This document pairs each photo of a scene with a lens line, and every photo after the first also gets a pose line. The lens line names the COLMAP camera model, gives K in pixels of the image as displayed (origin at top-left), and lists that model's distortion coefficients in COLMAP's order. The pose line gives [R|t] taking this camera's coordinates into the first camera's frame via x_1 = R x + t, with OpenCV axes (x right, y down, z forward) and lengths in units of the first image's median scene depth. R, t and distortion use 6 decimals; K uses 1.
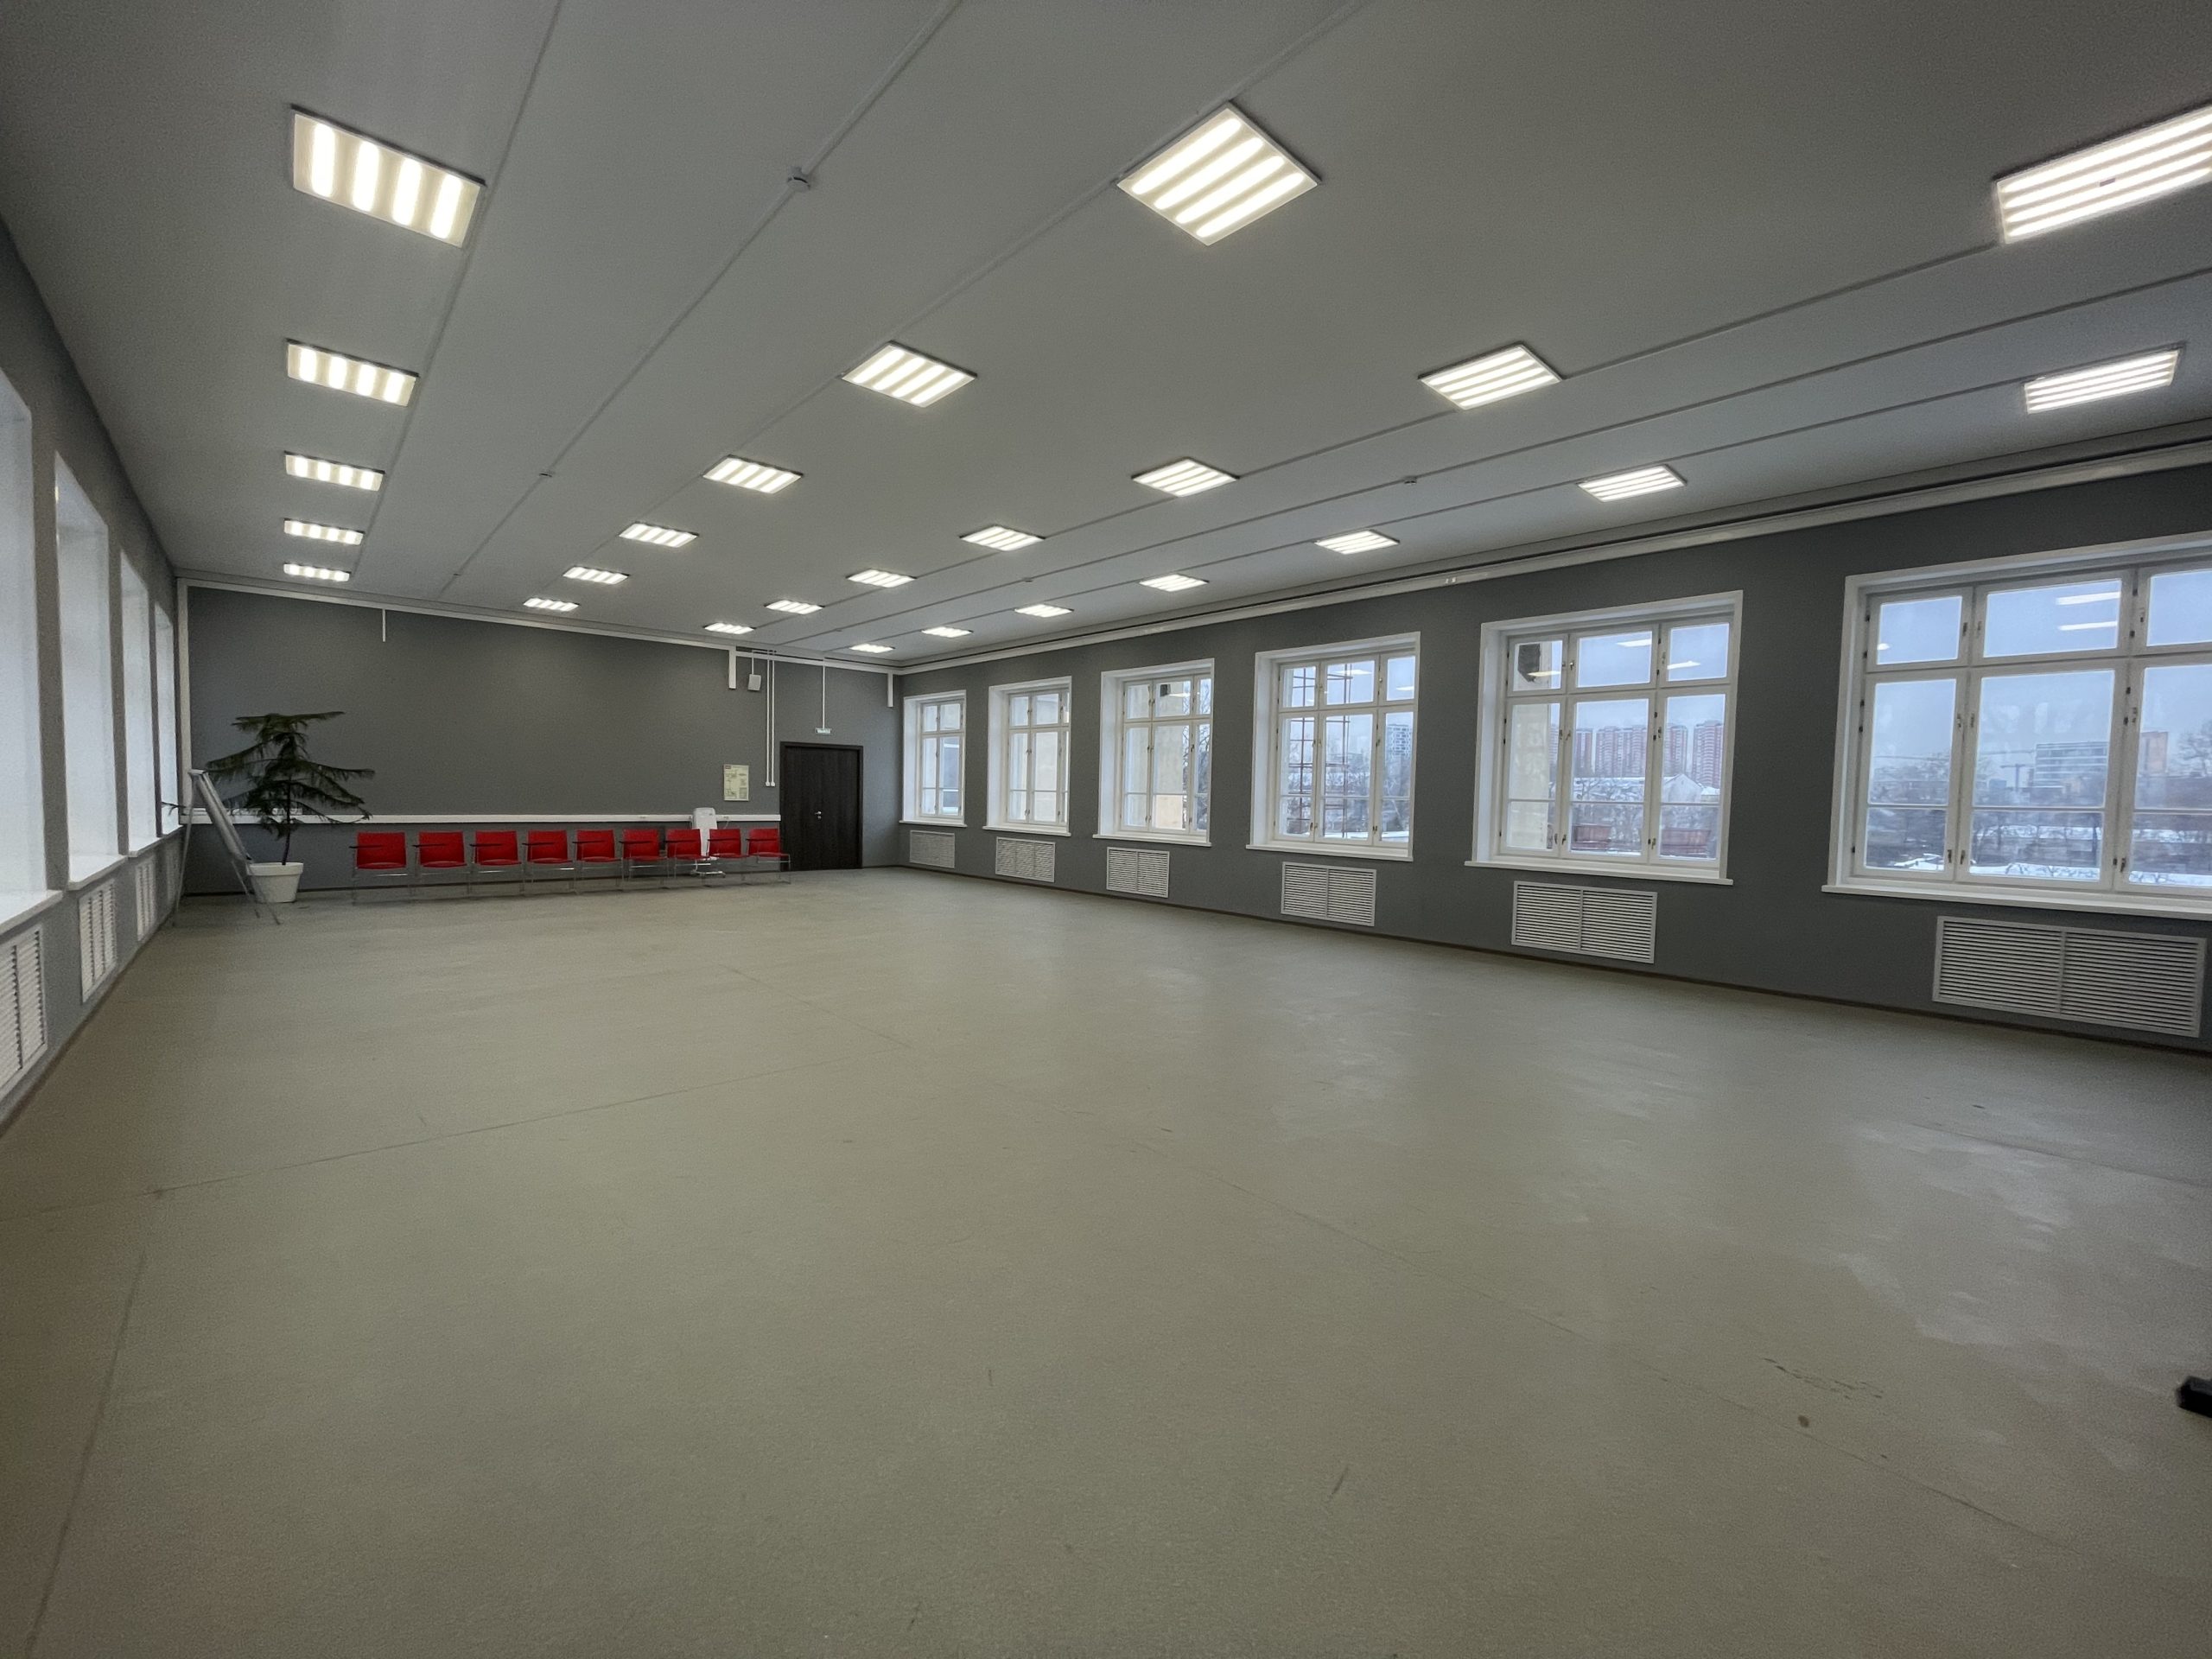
lens RADIAL K [[884.8, 0, 1106.0], [0, 884.8, 829.5], [0, 0, 1]] dist [0.002416, 0.000263]
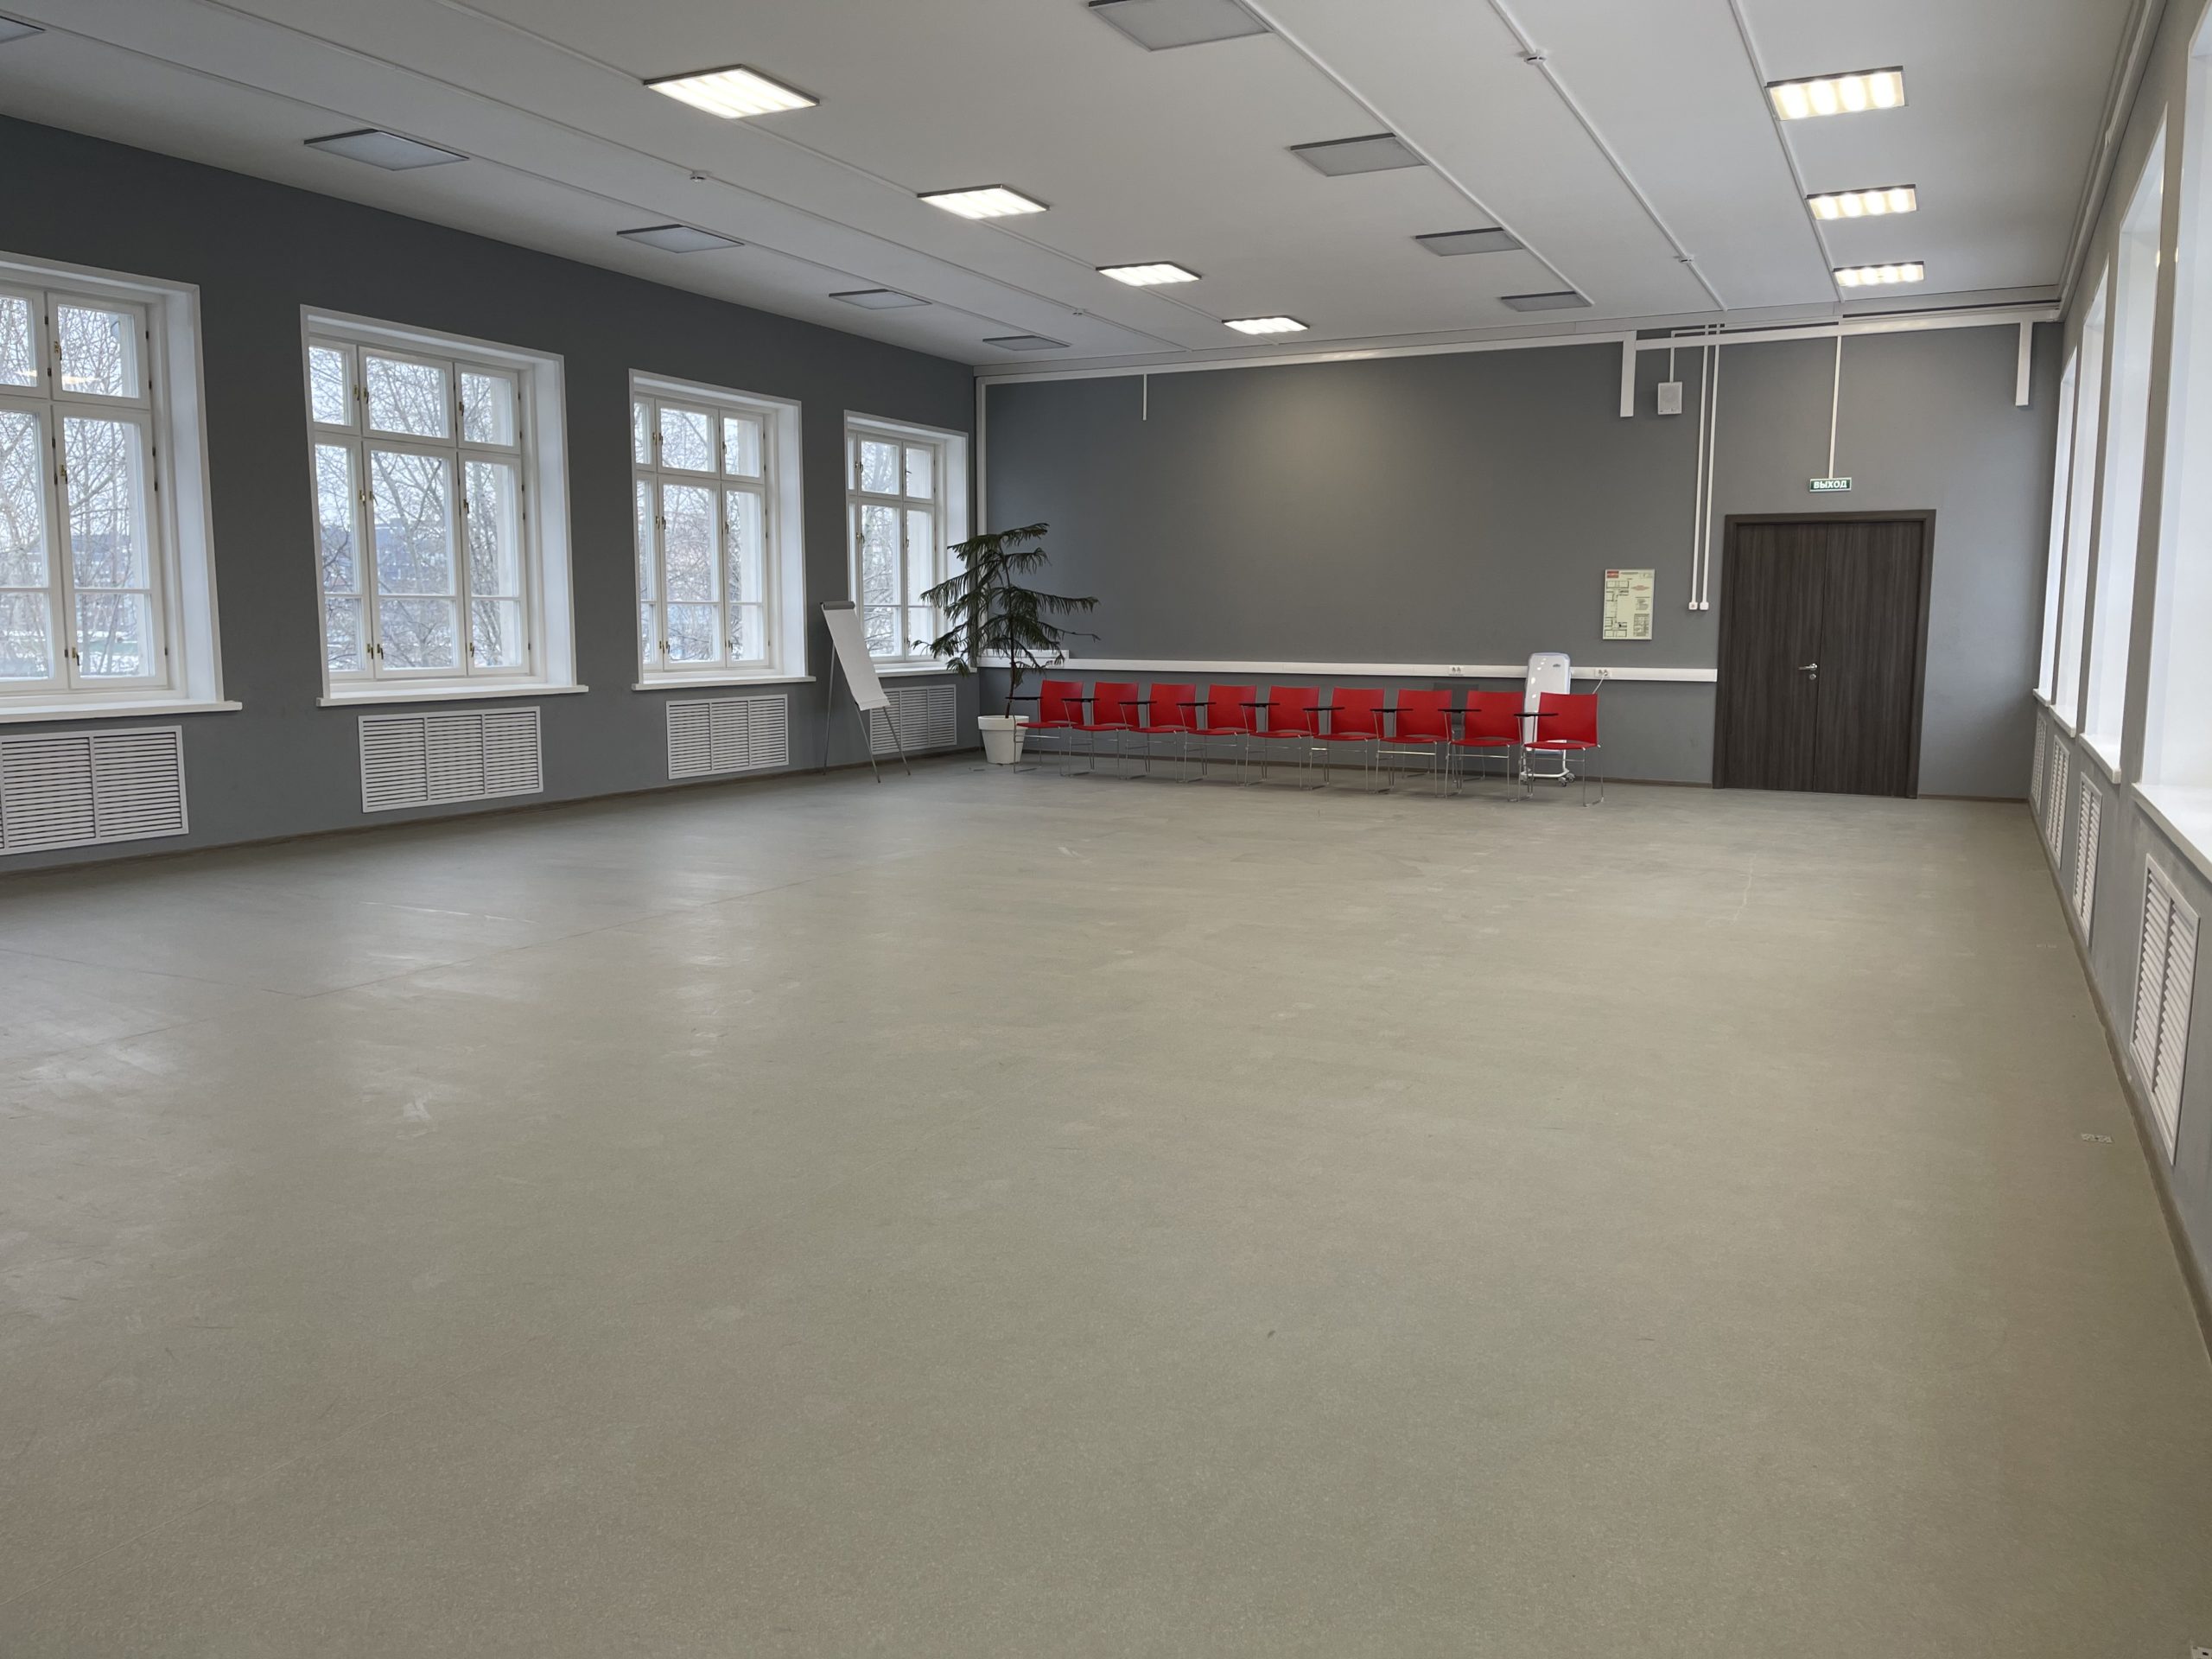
lens RADIAL K [[1729.3, 0, 1106.0], [0, 1729.3, 829.5], [0, 0, 1]] dist [-0.001019, 0.060985]
pose [[0.355027, 0.098339, -0.929670, 0.417210], [-0.033135, 0.995151, 0.092612, -0.006314], [0.934269, -0.002075, 0.356564, 0.367406]]
